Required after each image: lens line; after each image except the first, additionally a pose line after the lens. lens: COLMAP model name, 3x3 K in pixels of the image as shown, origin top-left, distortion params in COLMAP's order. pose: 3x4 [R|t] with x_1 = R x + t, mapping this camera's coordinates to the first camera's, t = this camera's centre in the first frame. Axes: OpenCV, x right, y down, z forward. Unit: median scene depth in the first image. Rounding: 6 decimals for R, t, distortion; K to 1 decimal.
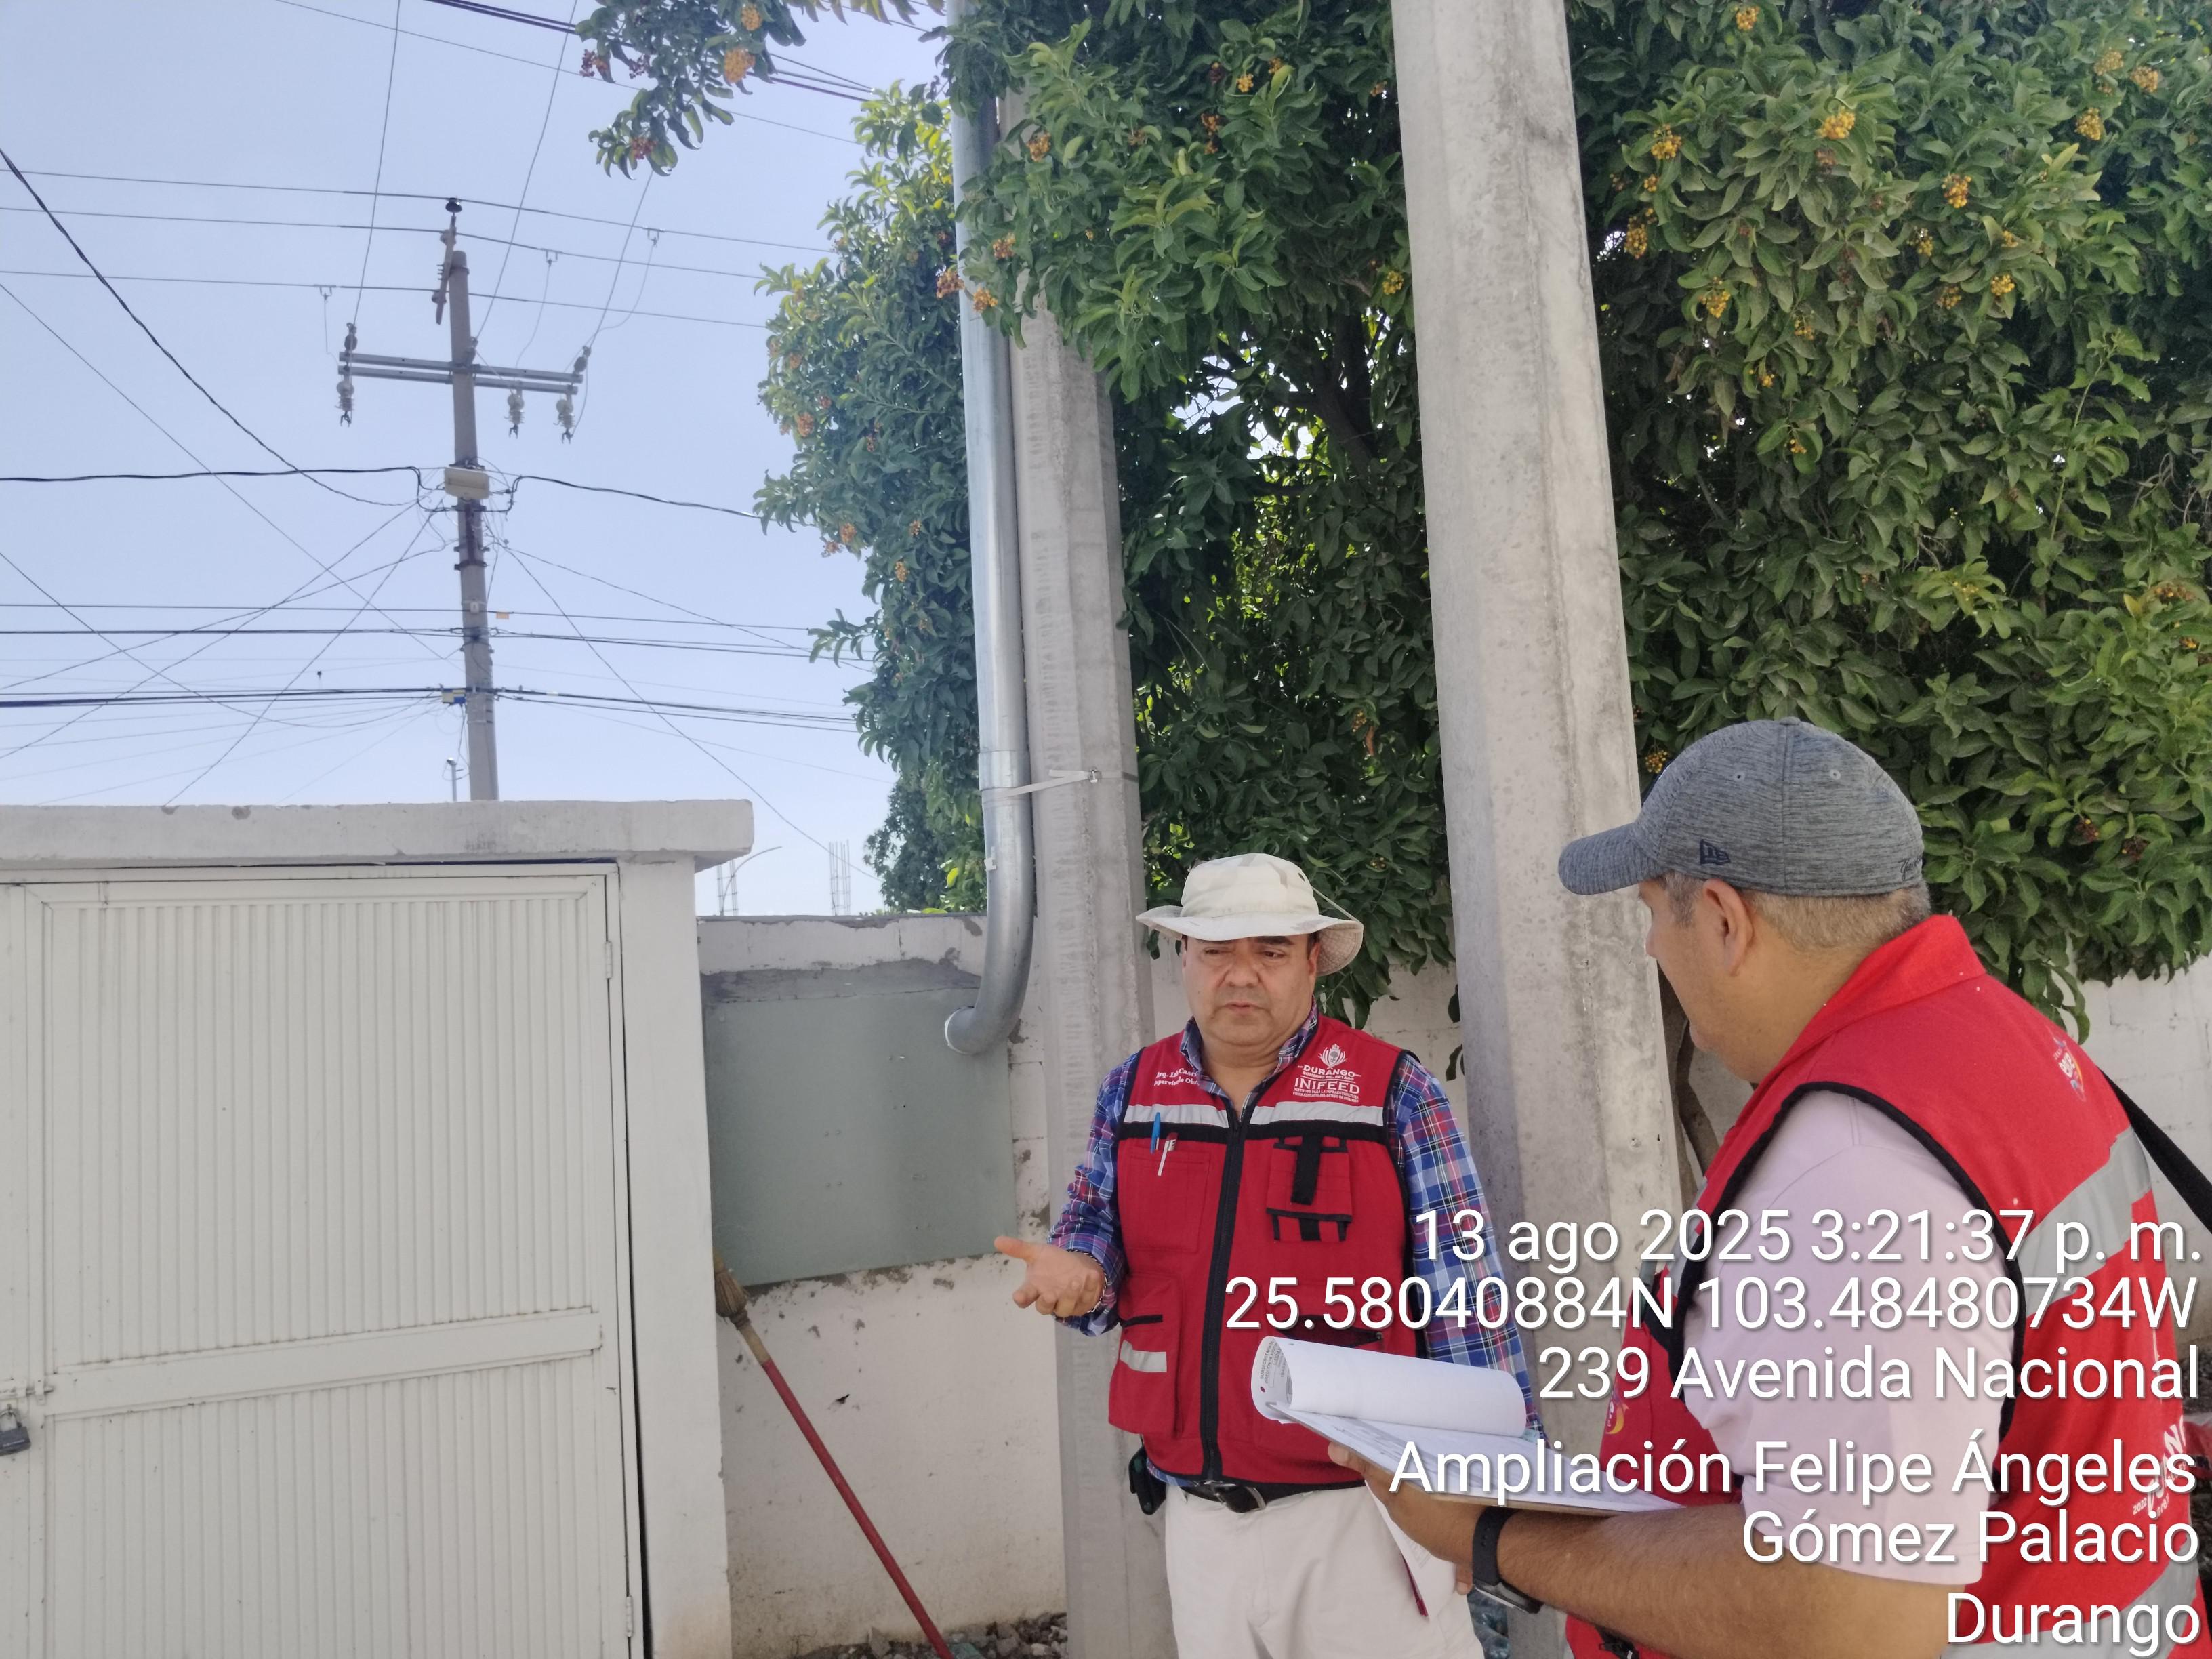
lens RADIAL K [[1733.1, 0, 1102.3], [0, 1733.1, 859.2], [0, 0, 1]] dist [0.068116, -0.118084]
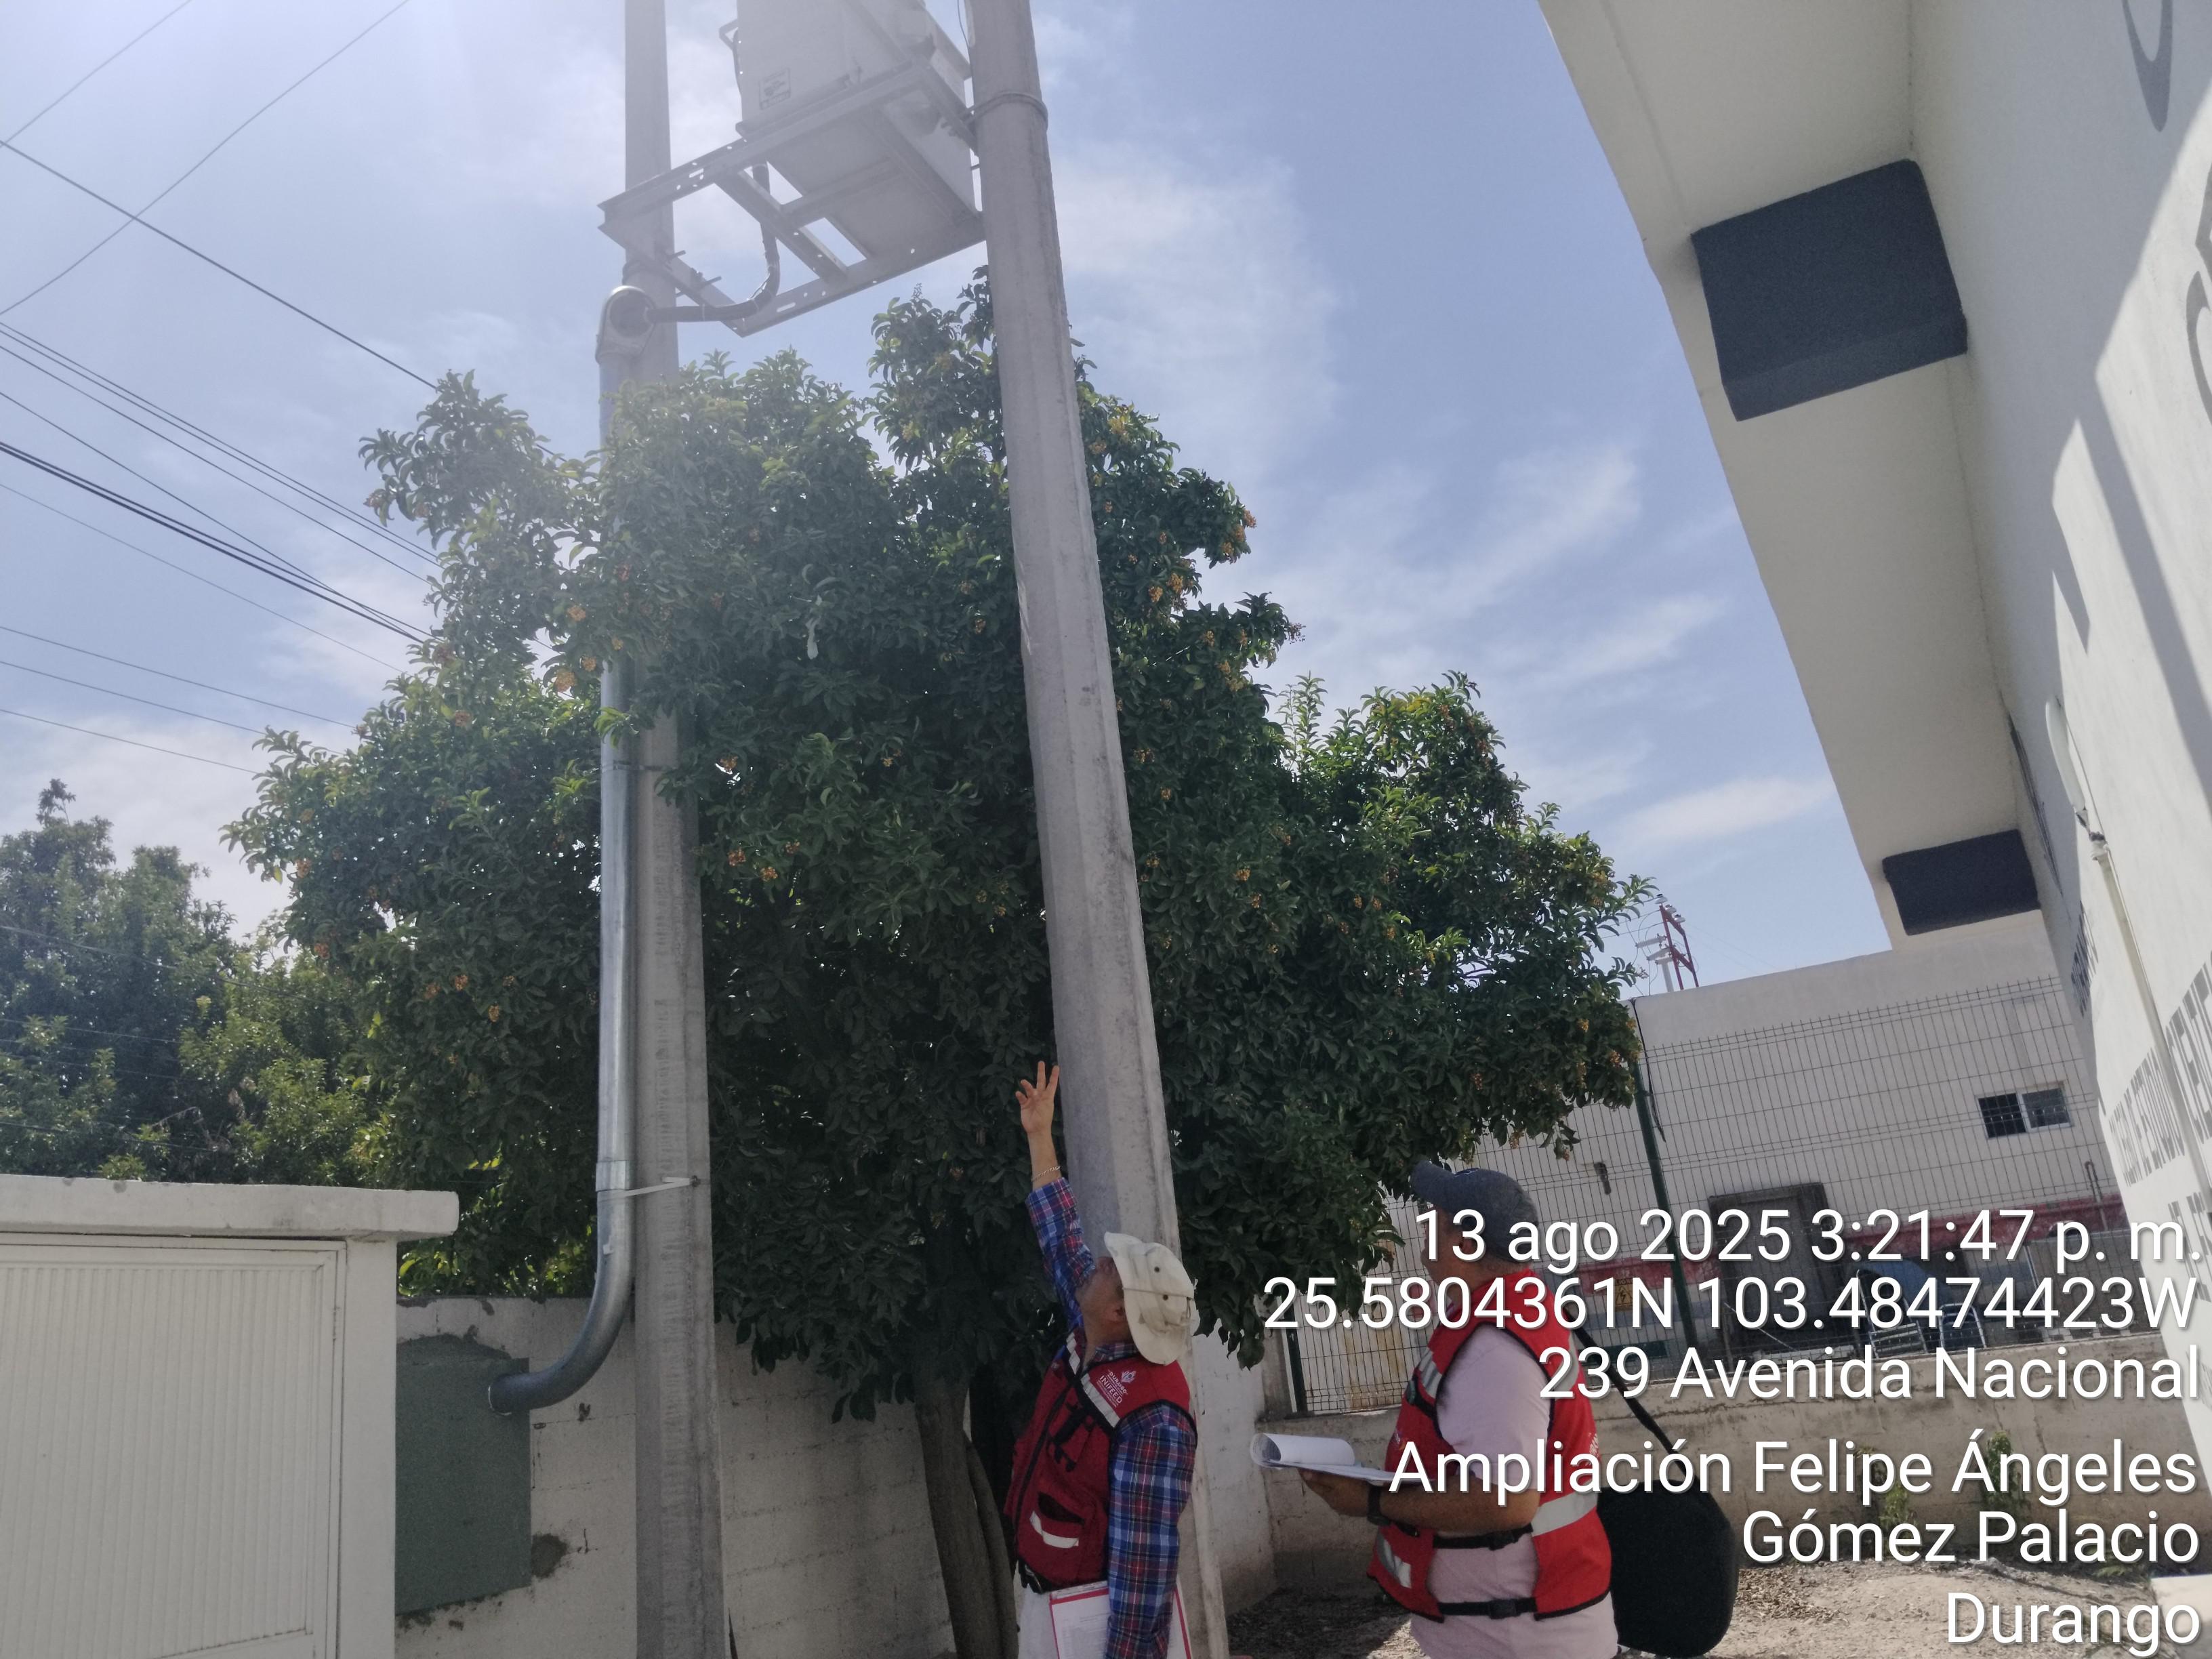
lens RADIAL K [[1634.9, 0, 1111.2], [0, 1634.9, 720.6], [0, 0, 1]] dist [-0.002633, -0.049190]
pose [[0.798699, 0.195991, 0.568918, -0.481290], [0.002097, 0.944557, -0.328340, 0.027630], [-0.601727, 0.263438, 0.754006, -0.245176]]
